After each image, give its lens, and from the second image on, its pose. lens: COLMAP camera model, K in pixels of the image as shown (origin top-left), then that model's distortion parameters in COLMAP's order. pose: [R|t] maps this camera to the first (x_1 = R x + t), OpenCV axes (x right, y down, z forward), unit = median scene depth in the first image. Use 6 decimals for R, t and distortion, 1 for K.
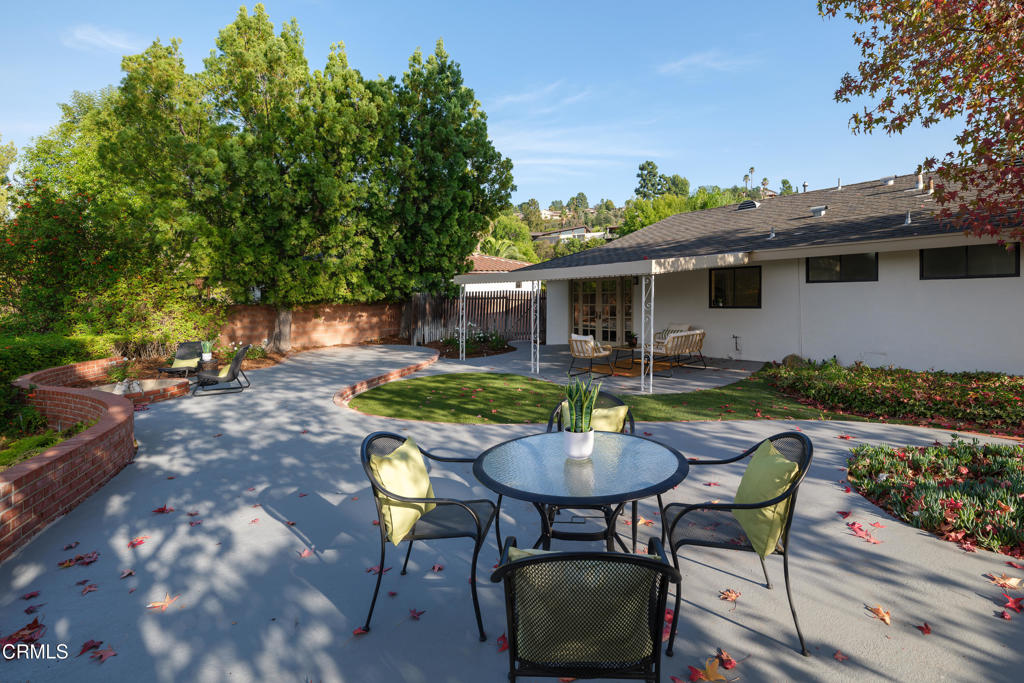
lens RADIAL K [[477.3, 0, 512.2], [0, 477.3, 271.3], [0, 0, 1]] dist [-0.002212, -0.000220]
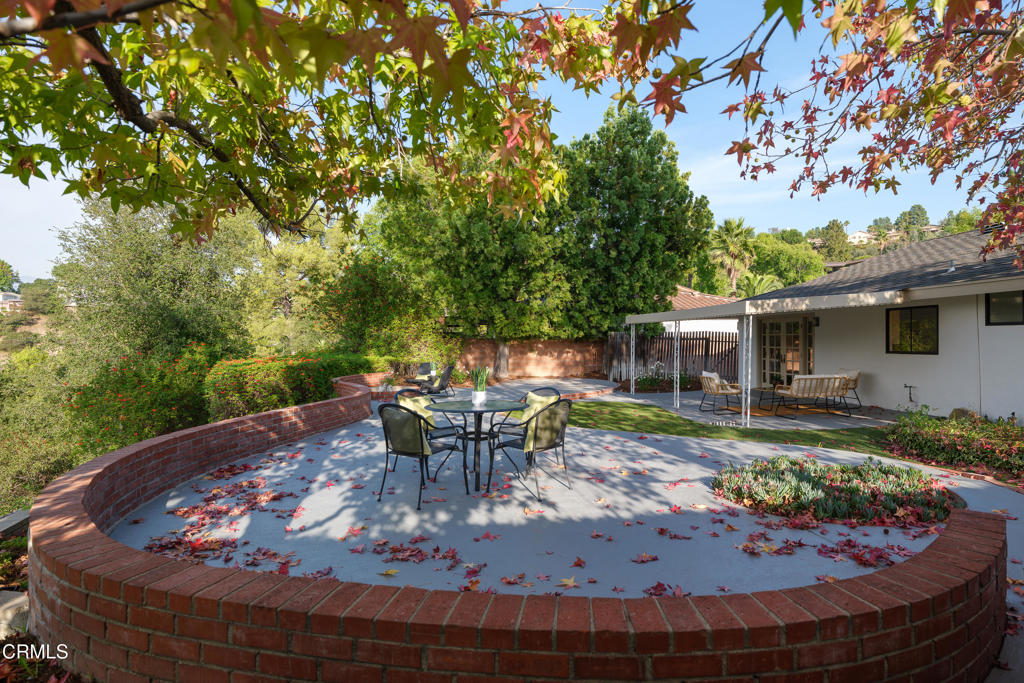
lens RADIAL K [[514.1, 0, 515.6], [0, 514.1, 306.1], [0, 0, 1]] dist [0.000104, -0.000031]
pose [[0.869735, -0.006339, -0.493478, 0.209287], [0.001294, 0.999943, -0.010564, -0.000651], [0.493517, 0.008549, 0.869694, -0.123184]]
